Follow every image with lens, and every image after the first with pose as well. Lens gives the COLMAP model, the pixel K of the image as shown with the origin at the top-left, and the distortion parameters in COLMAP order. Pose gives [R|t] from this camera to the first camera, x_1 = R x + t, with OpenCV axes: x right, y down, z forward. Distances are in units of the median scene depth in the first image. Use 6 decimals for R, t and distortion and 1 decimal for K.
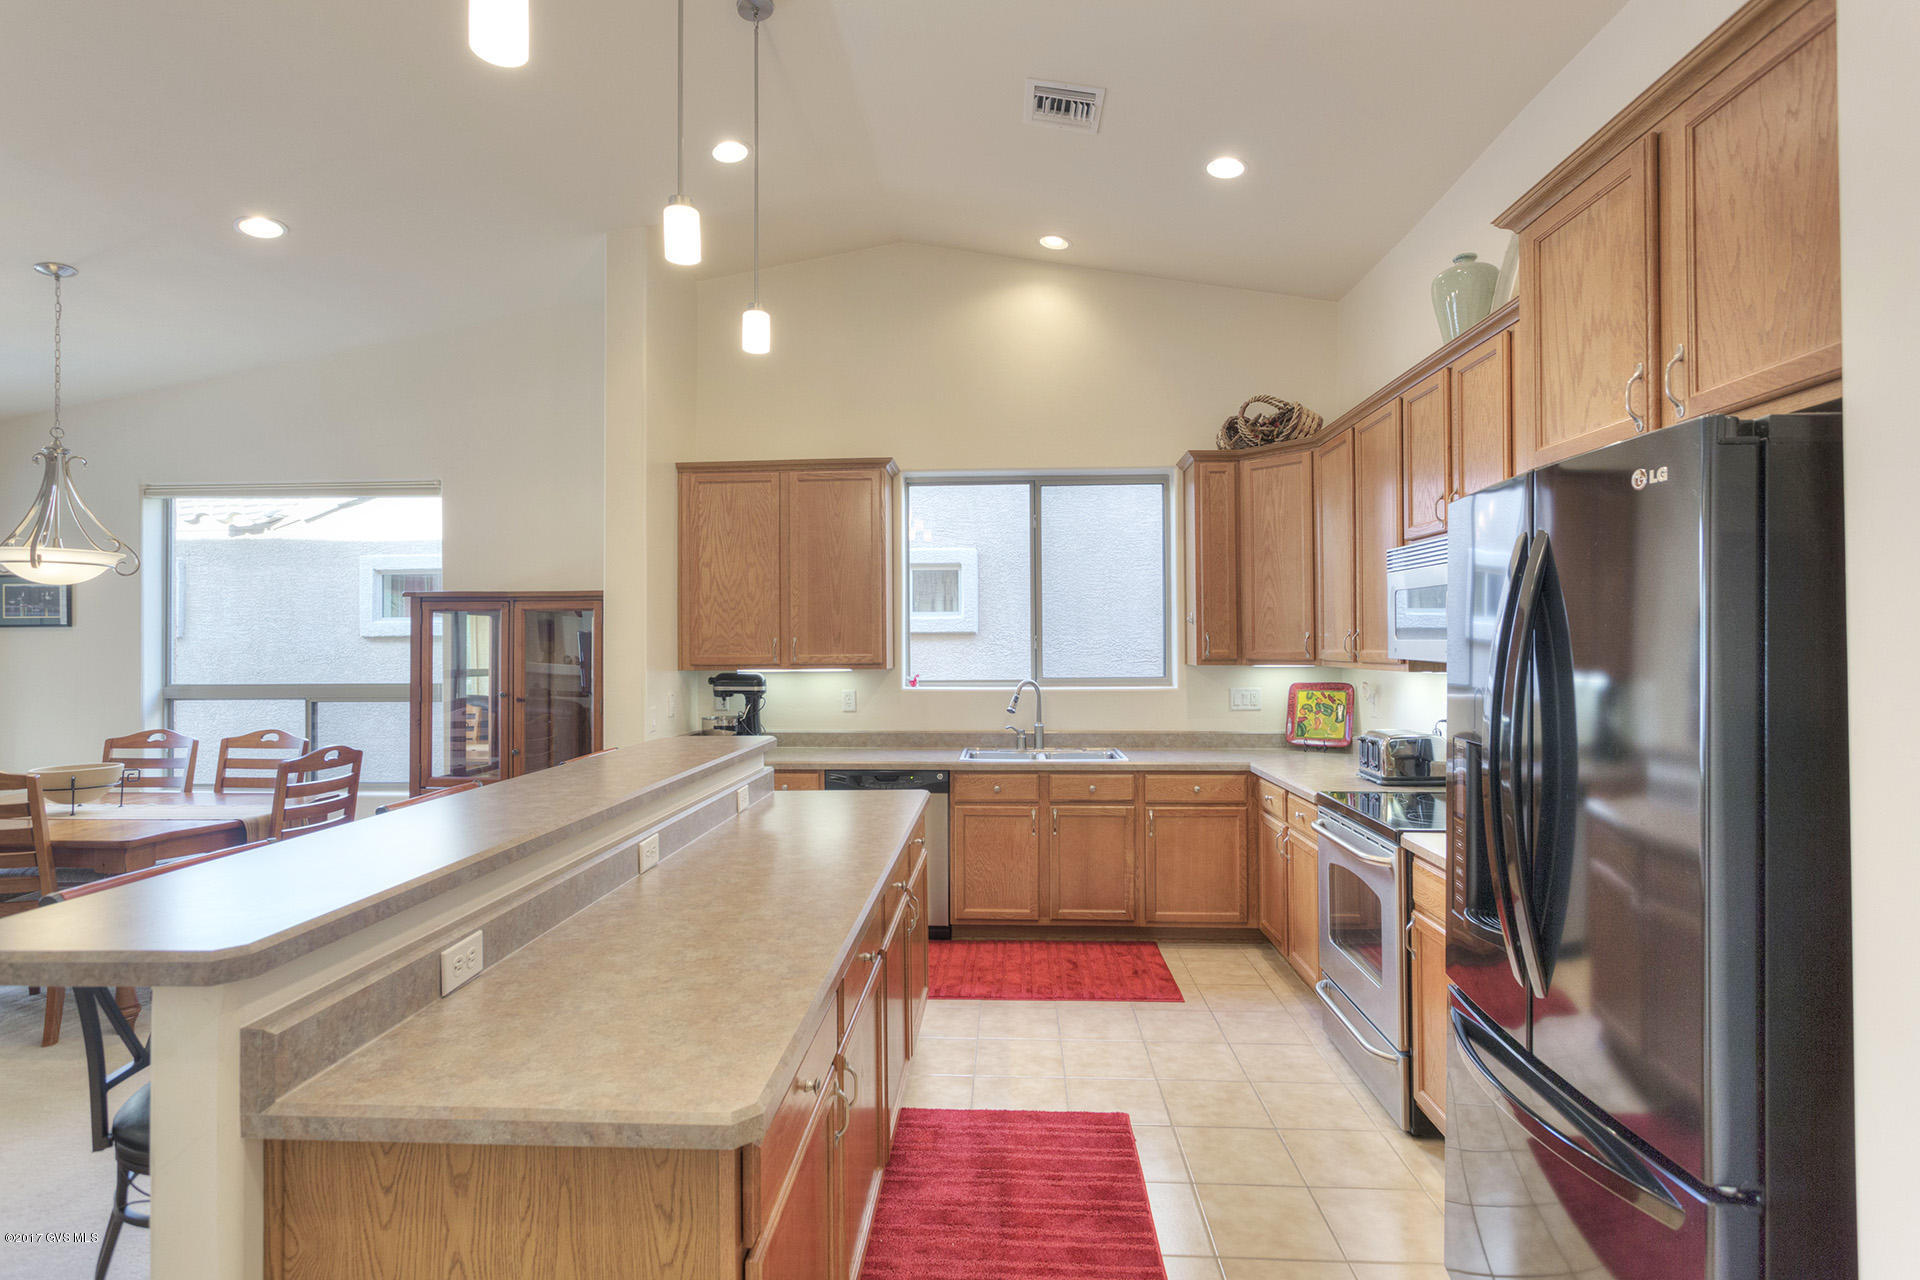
lens RADIAL K [[946.4, 0, 964.1], [0, 946.4, 632.8], [0, 0, 1]] dist [-0.010159, 0.005981]
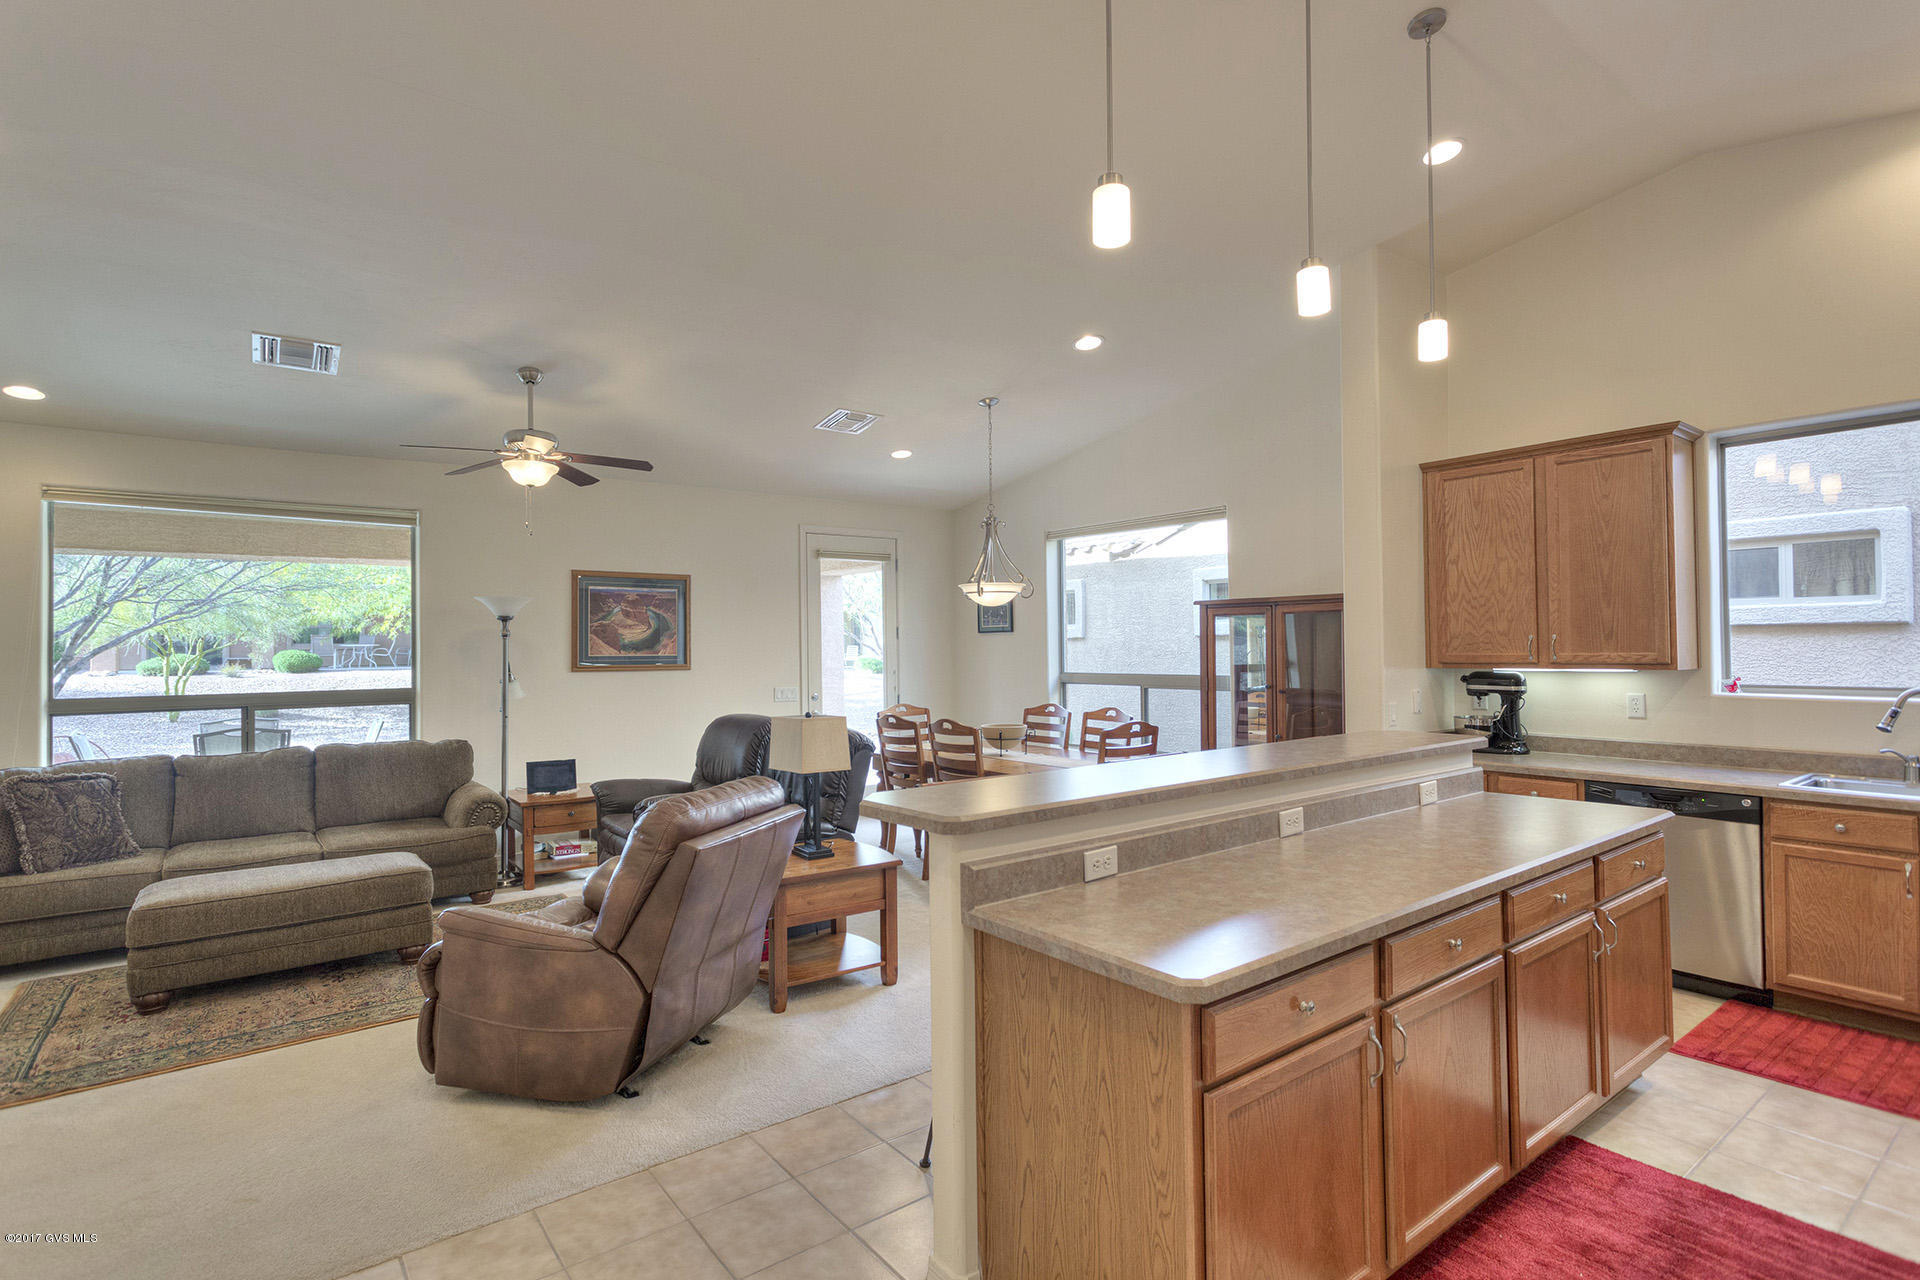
lens RADIAL K [[946.4, 0, 955.1], [0, 946.4, 632.8], [0, 0, 1]] dist [-0.010159, 0.005981]
pose [[0.649962, -0.012079, -0.759871, 0.142472], [0.016799, 0.999858, -0.001525, -0.005056], [0.759781, -0.011774, 0.650072, -0.043625]]
